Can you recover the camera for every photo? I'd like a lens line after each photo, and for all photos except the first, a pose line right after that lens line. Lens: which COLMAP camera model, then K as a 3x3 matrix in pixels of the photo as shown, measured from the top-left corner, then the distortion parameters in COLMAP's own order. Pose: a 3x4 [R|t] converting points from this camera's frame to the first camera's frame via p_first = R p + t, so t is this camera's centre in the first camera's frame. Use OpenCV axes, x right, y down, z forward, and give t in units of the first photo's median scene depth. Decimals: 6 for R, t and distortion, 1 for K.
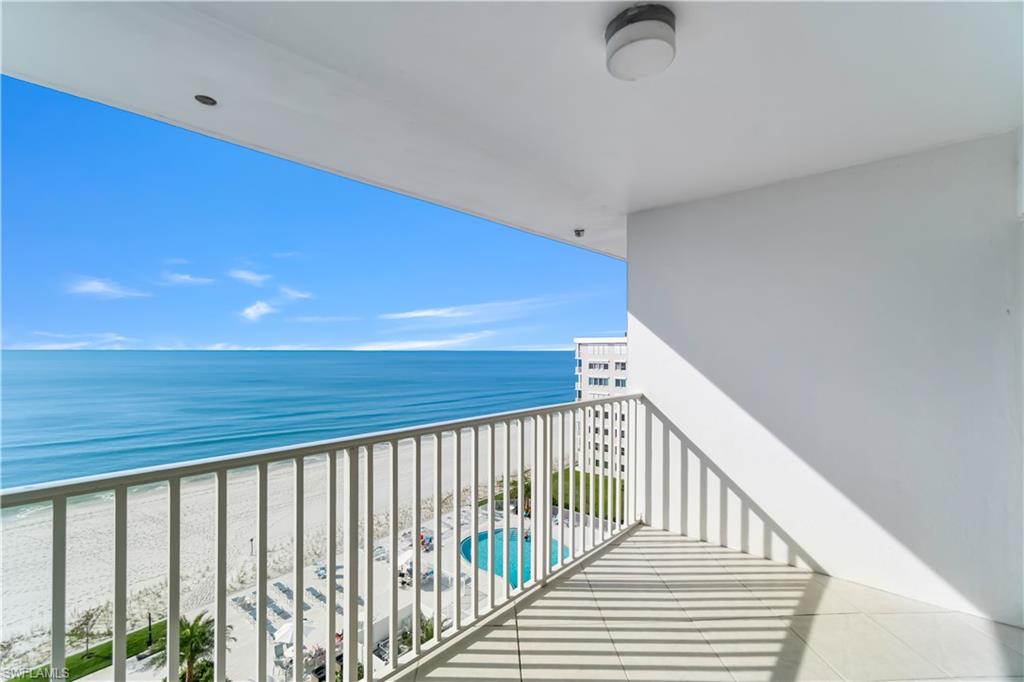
lens RADIAL K [[445.1, 0, 510.0], [0, 445.1, 352.7], [0, 0, 1]] dist [-0.001302, 0.000493]
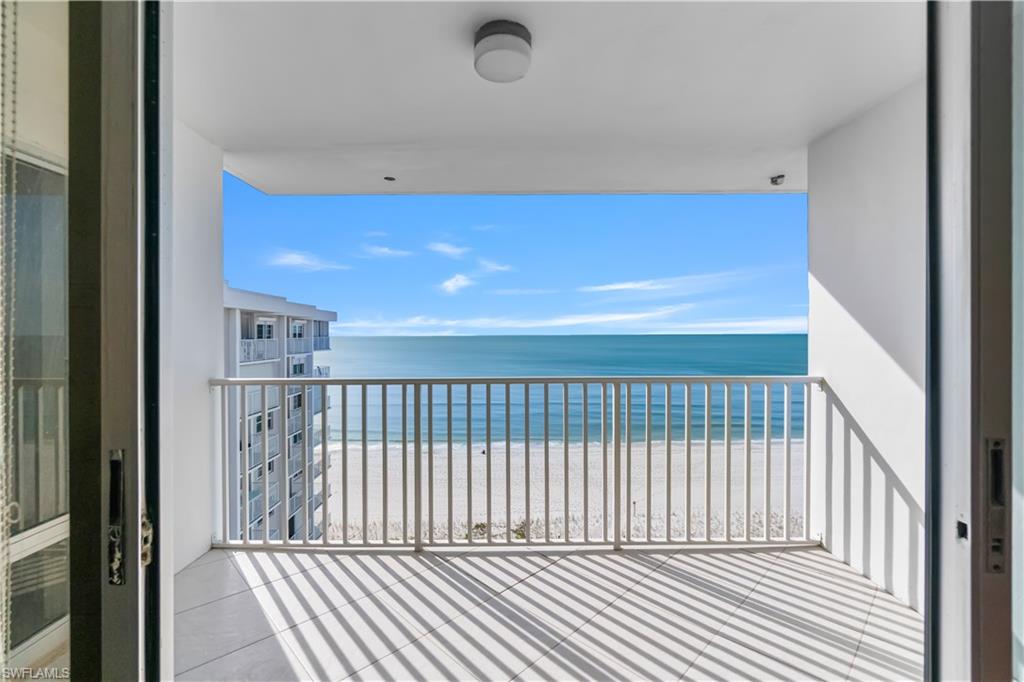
lens RADIAL K [[452.0, 0, 512.0], [0, 452.0, 341.0], [0, 0, 1]] dist [-0.001247, -0.000512]
pose [[0.683723, 0.013196, -0.729622, 0.526316], [-0.003662, 0.999886, 0.014652, 0.020988], [0.729732, -0.007346, 0.683694, 0.087180]]
